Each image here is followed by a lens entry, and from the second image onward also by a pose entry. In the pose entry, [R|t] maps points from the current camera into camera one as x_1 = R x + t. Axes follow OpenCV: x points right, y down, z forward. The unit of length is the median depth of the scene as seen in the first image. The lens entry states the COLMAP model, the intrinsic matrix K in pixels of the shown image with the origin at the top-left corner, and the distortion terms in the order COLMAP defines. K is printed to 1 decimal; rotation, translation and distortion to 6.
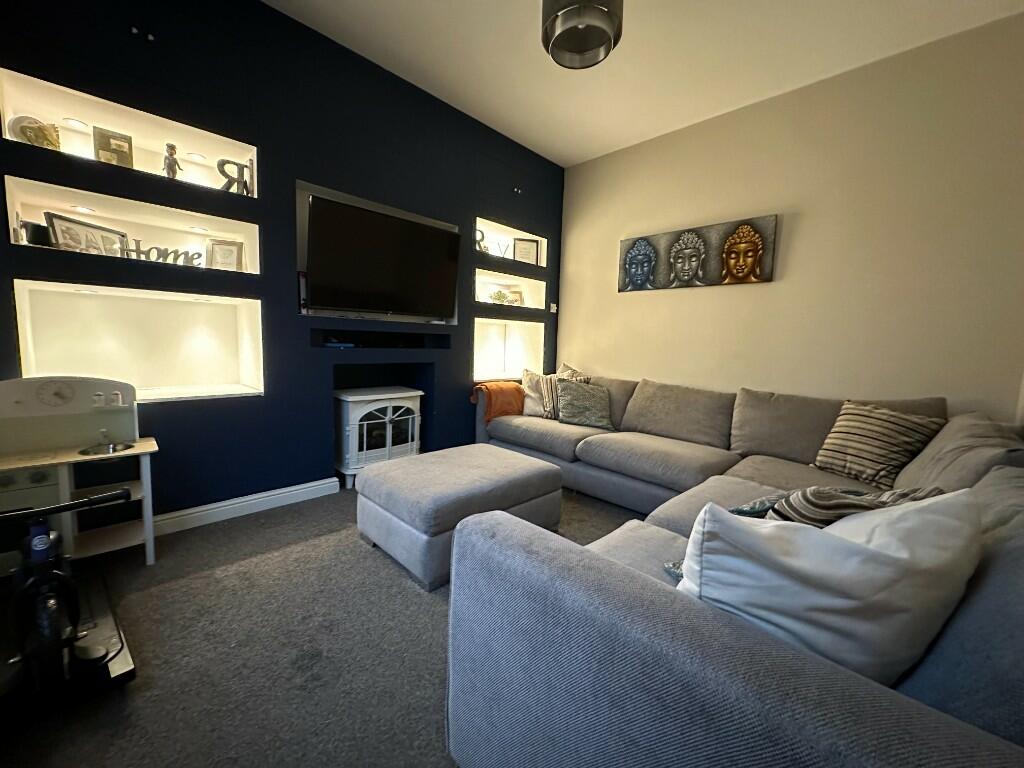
lens RADIAL K [[408.6, 0, 507.2], [0, 408.6, 384.2], [0, 0, 1]] dist [-0.003528, -0.000195]
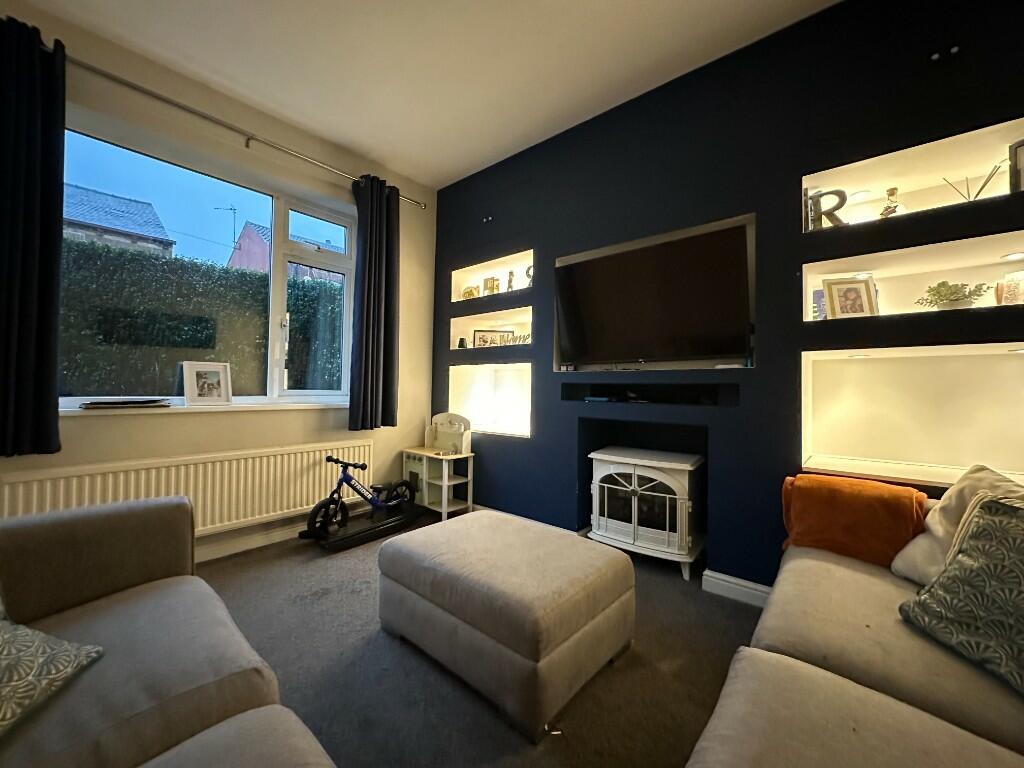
lens RADIAL K [[408.6, 0, 507.2], [0, 408.6, 380.2], [0, 0, 1]] dist [-0.003528, -0.000195]
pose [[0.062010, -0.047655, -0.996937, 0.534295], [-0.111347, 0.992294, -0.054359, -0.061173], [0.991845, 0.114377, 0.056226, 0.699297]]
